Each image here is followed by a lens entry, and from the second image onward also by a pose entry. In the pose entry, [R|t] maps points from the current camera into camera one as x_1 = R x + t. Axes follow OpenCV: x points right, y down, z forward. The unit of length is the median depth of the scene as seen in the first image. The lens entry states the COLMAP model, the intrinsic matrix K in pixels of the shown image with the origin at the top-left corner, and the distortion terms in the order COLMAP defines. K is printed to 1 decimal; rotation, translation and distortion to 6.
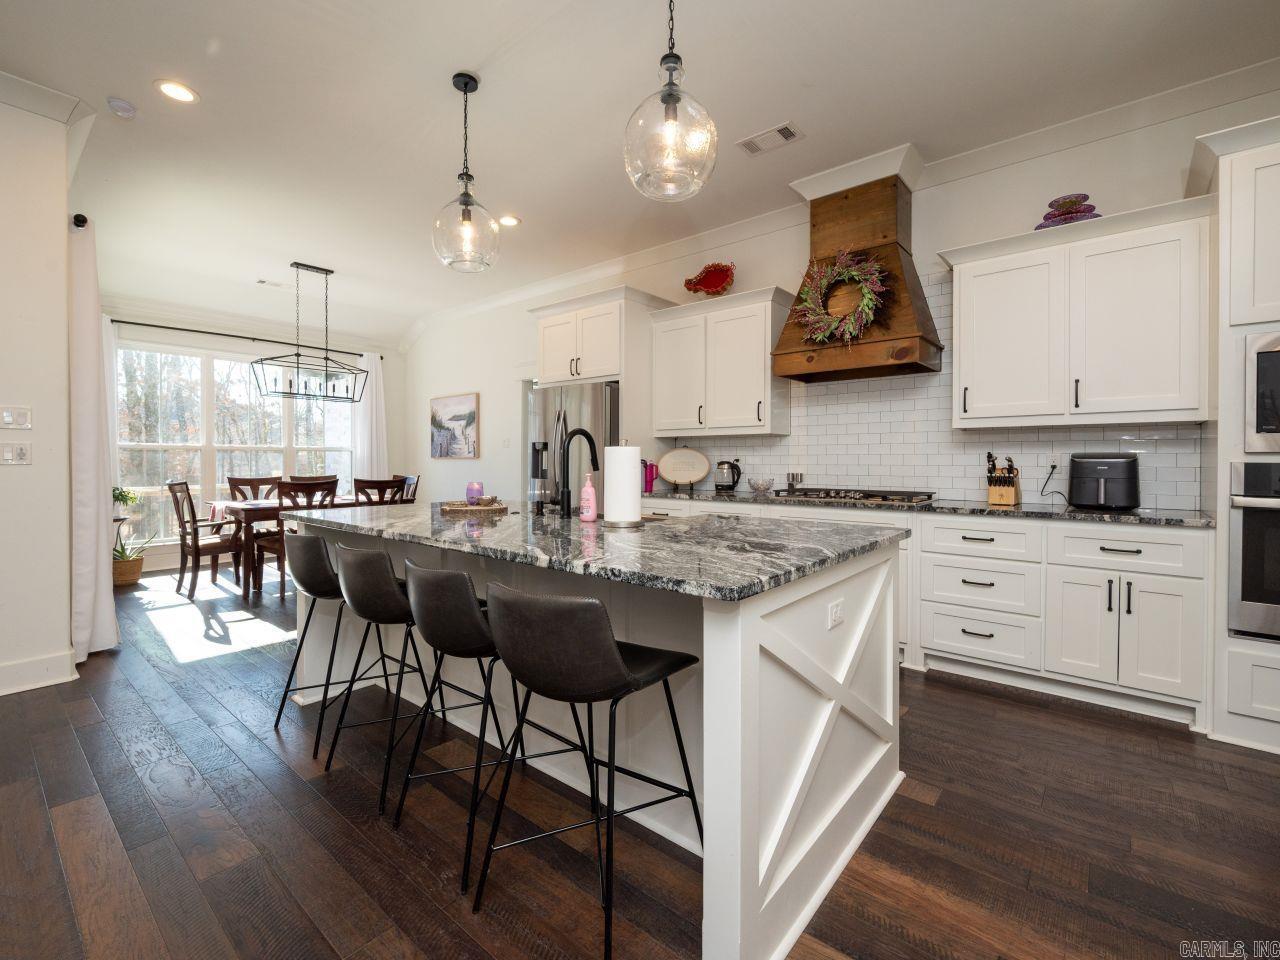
lens RADIAL K [[587.6, 0, 652.0], [0, 587.6, 459.4], [0, 0, 1]] dist [-0.000864, -0.000707]
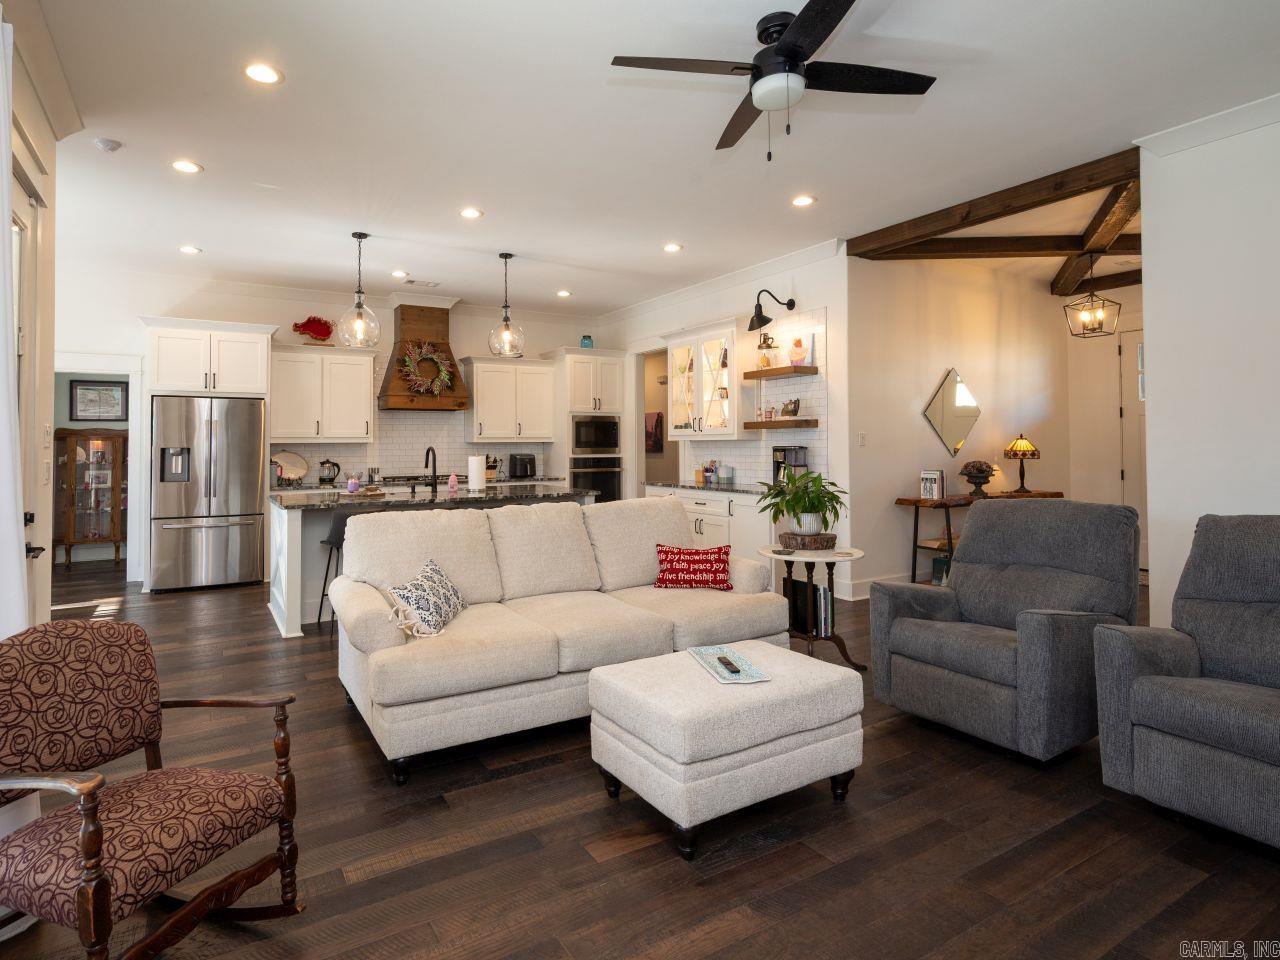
lens RADIAL K [[694.5, 0, 591.1], [0, 694.5, 432.5], [0, 0, 1]] dist [-0.004301, 0.000387]
pose [[0.332274, 0.011440, 0.943113, -1.372978], [0.005652, 0.999884, -0.014120, -0.042670], [-0.943166, 0.010022, 0.332171, -0.159823]]
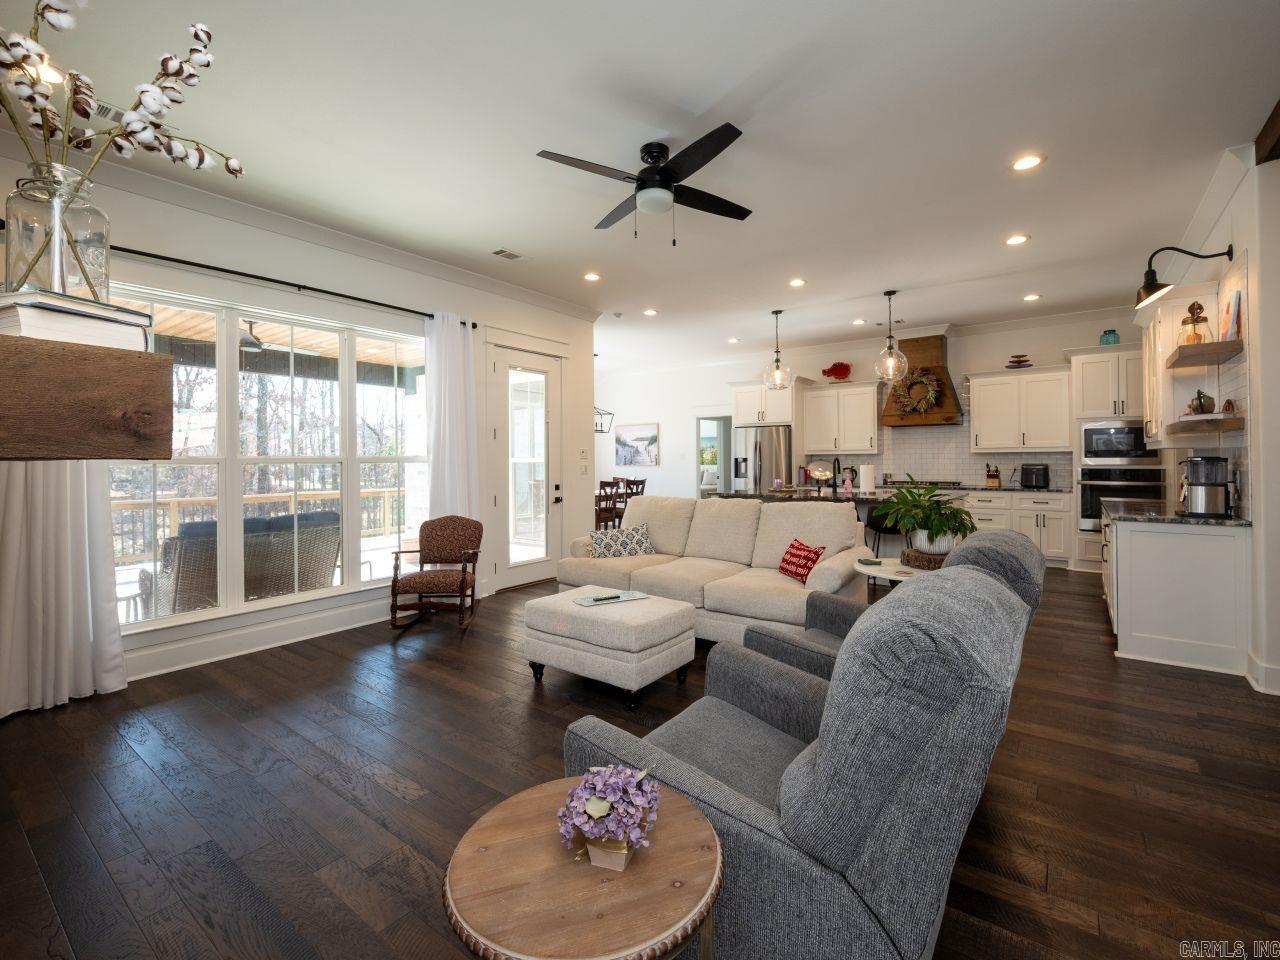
lens RADIAL K [[587.6, 0, 663.4], [0, 587.6, 450.9], [0, 0, 1]] dist [-0.000864, -0.000707]
pose [[0.997438, -0.009764, 0.070867, -0.675470], [0.010640, 0.999872, -0.011986, -0.038002], [-0.070741, 0.012710, 0.997414, -0.950596]]
